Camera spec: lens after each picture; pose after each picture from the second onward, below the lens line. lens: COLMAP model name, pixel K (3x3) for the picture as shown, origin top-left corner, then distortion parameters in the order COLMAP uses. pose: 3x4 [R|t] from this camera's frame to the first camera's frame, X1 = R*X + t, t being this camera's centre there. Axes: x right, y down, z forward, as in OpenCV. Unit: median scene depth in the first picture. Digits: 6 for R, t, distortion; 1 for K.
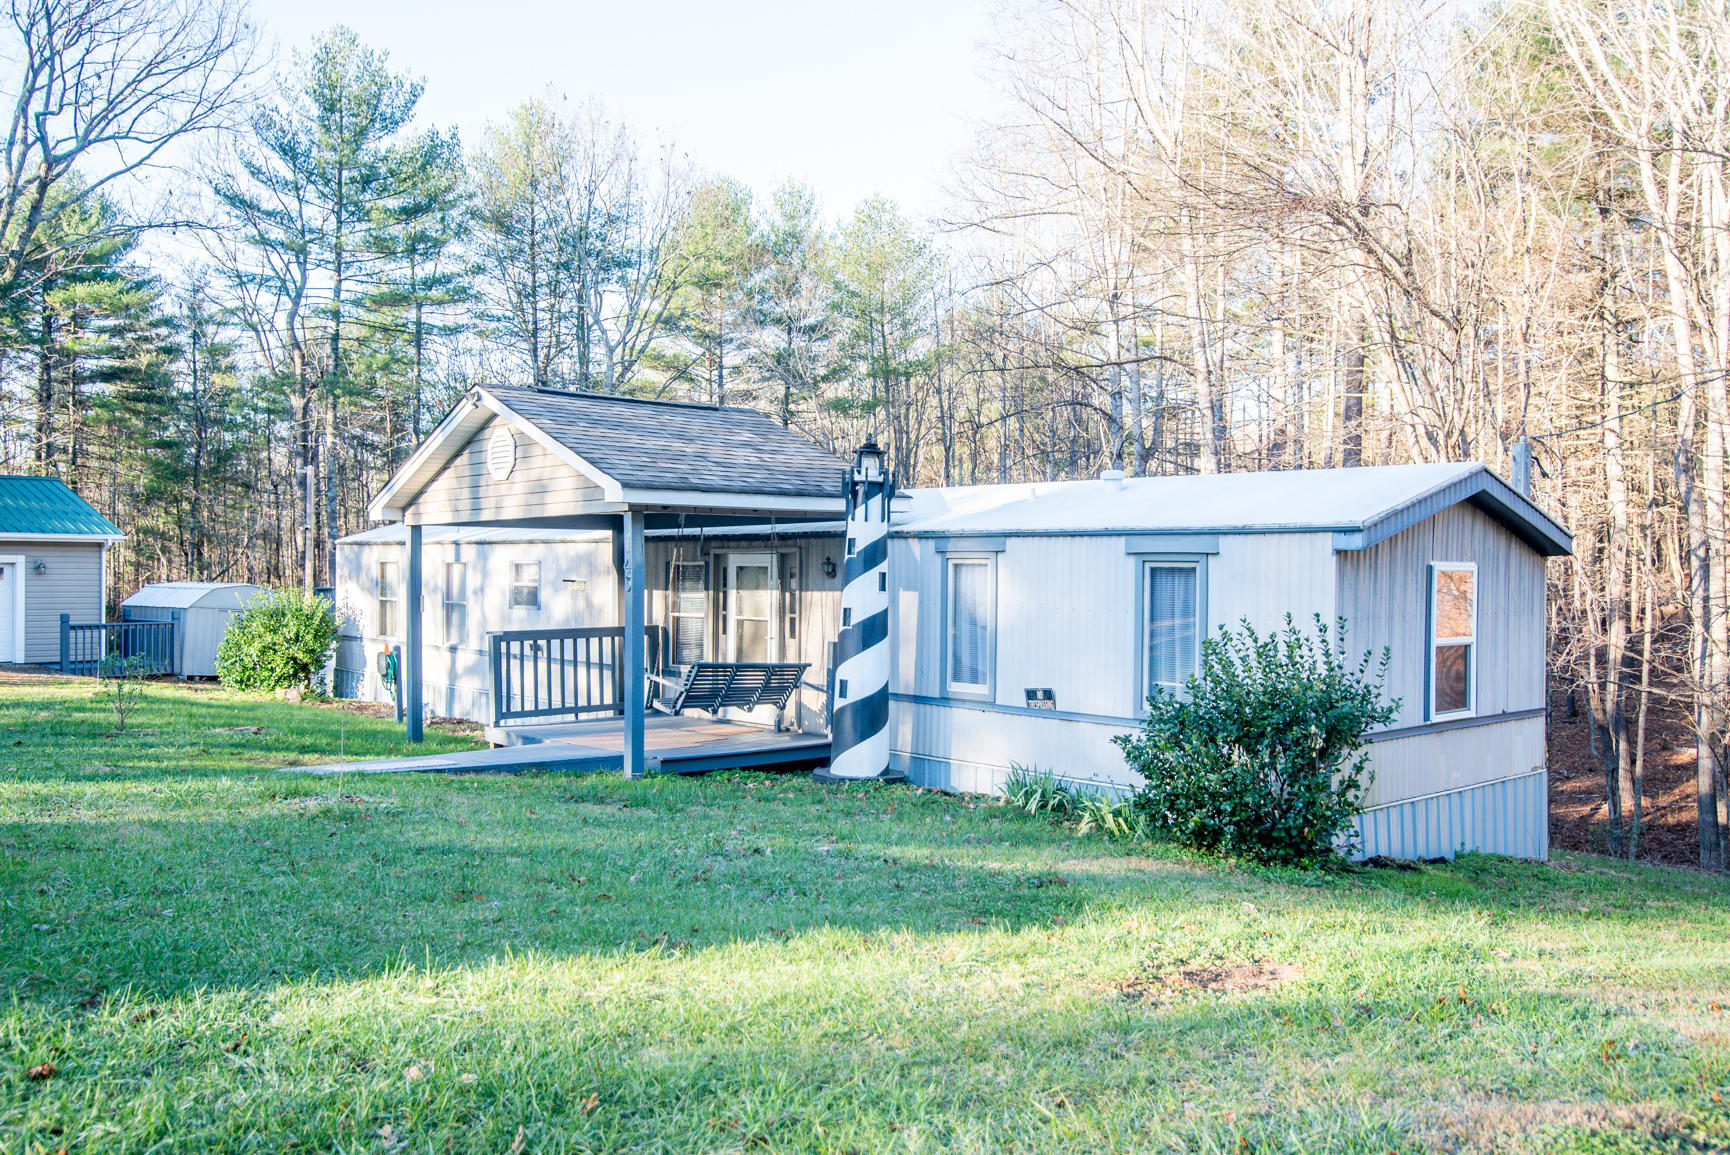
lens RADIAL K [[1421.1, 0, 865.0], [0, 1421.1, 577.5], [0, 0, 1]] dist [0.010546, 0.003264]
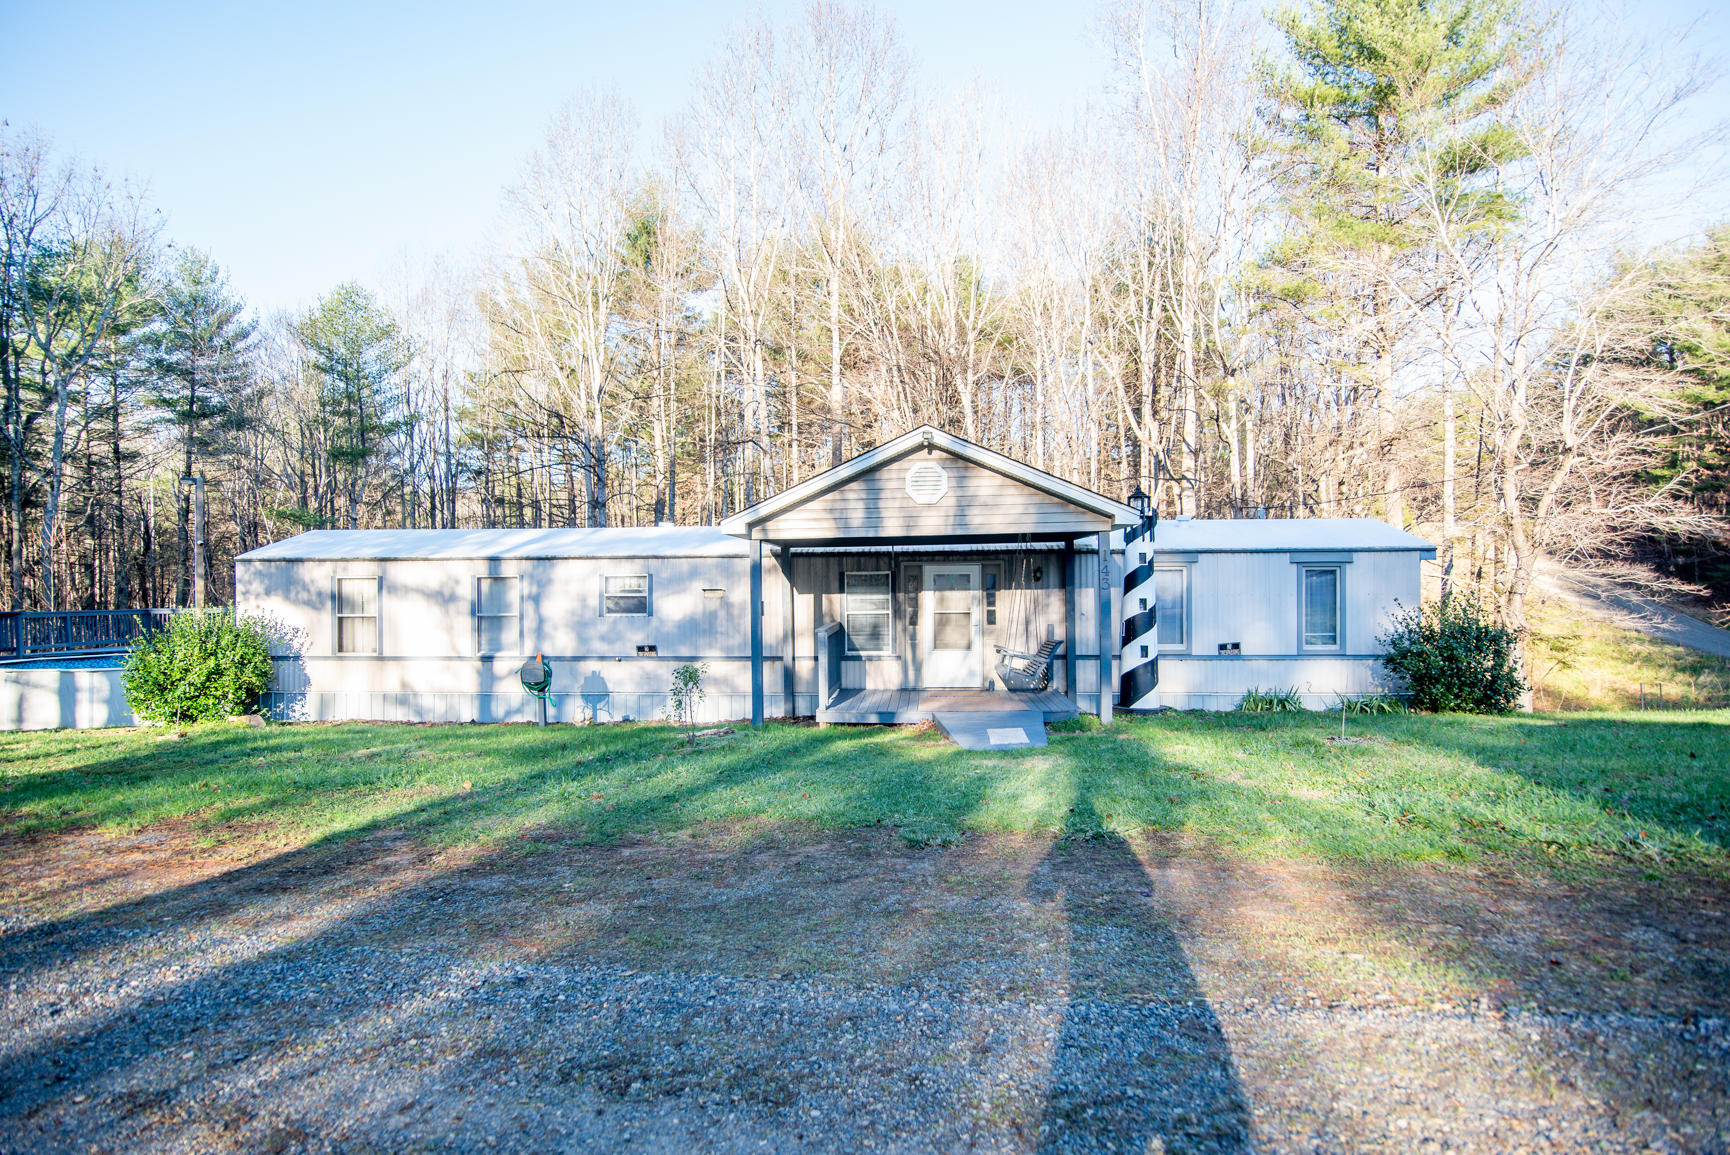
lens RADIAL K [[927.2, 0, 865.0], [0, 927.2, 577.5], [0, 0, 1]] dist [-0.000924, -0.000450]
pose [[0.728770, -0.009447, 0.684694, -0.901903], [0.018817, 0.999804, -0.006233, -0.000789], [-0.684500, 0.017426, 0.728804, 0.469830]]
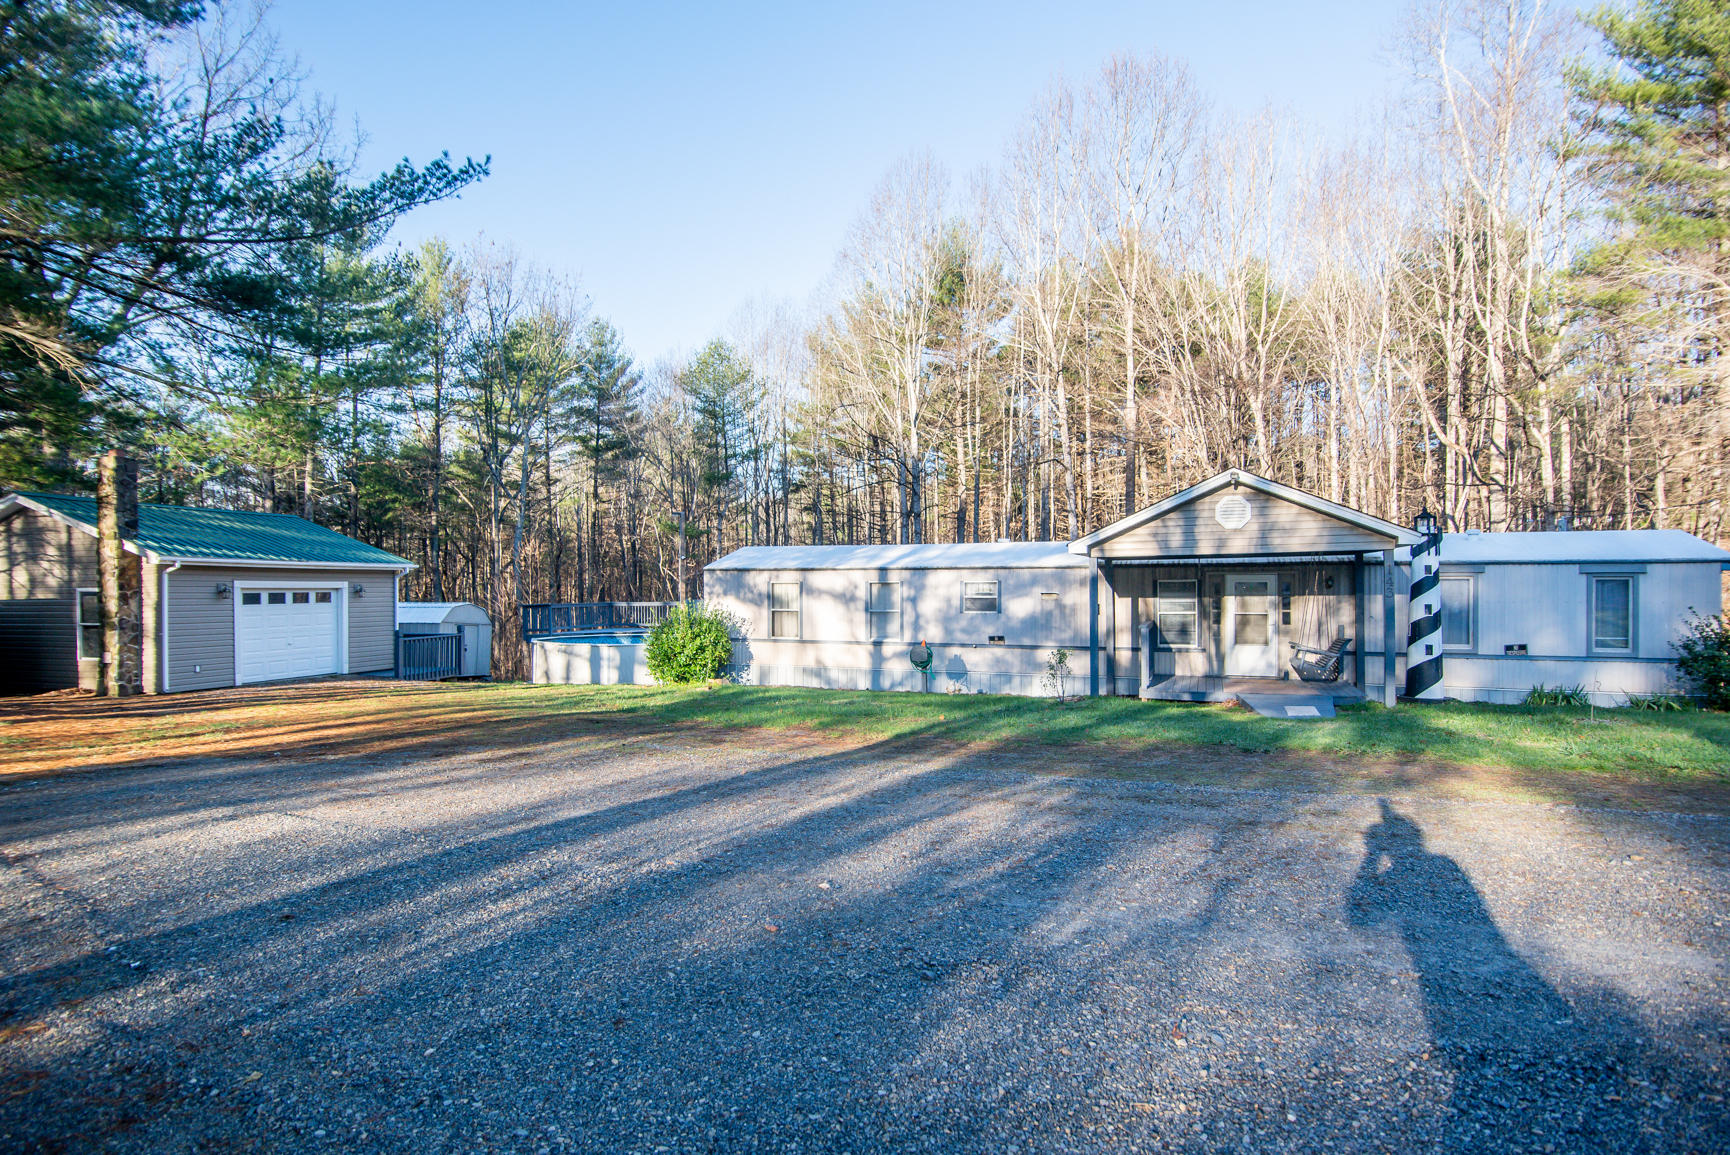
lens RADIAL K [[887.0, 0, 878.0], [0, 887.0, 580.0], [0, 0, 1]] dist [-0.014563, 0.001179]
pose [[0.894389, -0.010532, 0.447167, -1.109218], [0.014795, 0.999872, -0.006043, -0.012792], [-0.447046, 0.012020, 0.894430, 0.313588]]
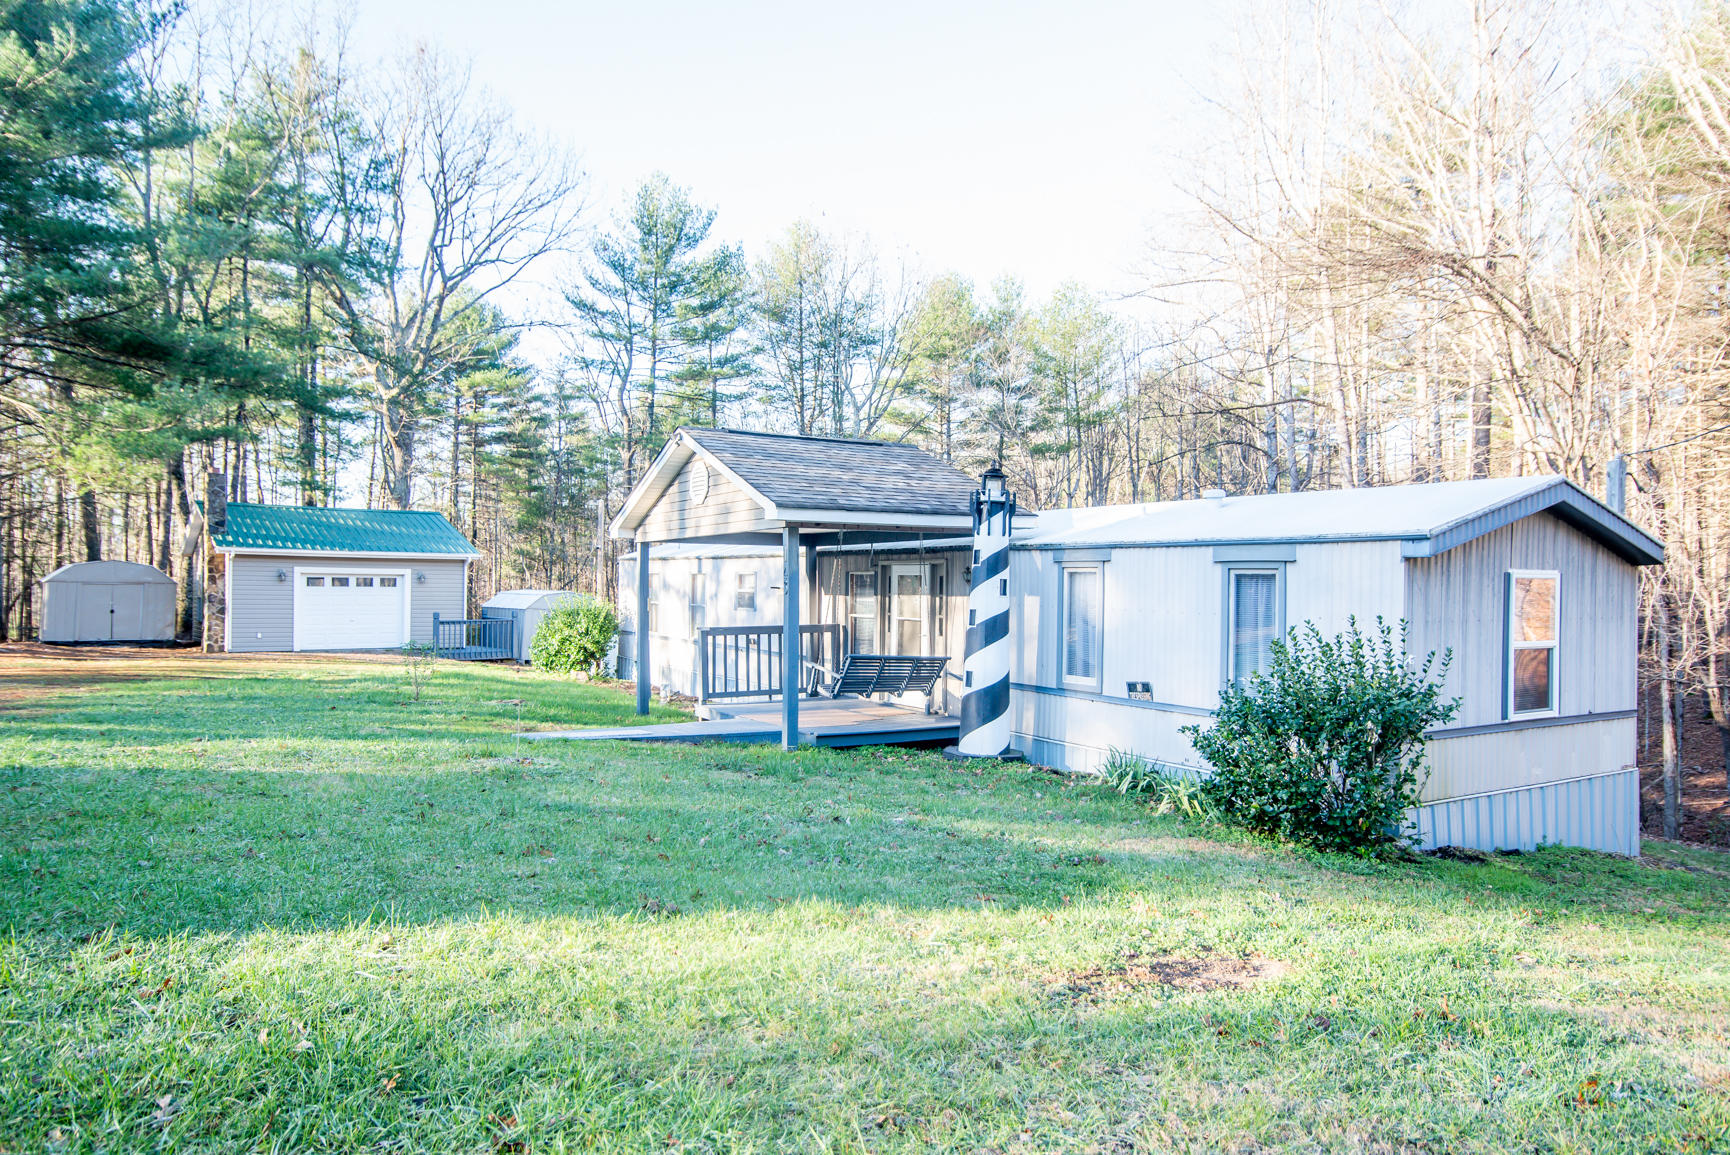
lens RADIAL K [[1122.6, 0, 865.0], [0, 1122.6, 577.5], [0, 0, 1]] dist [-0.001713, 0.000409]
pose [[0.981716, 0.002053, -0.190340, 0.075035], [-0.004320, 0.999925, -0.011496, 0.005917], [0.190302, 0.012108, 0.981651, 0.077170]]
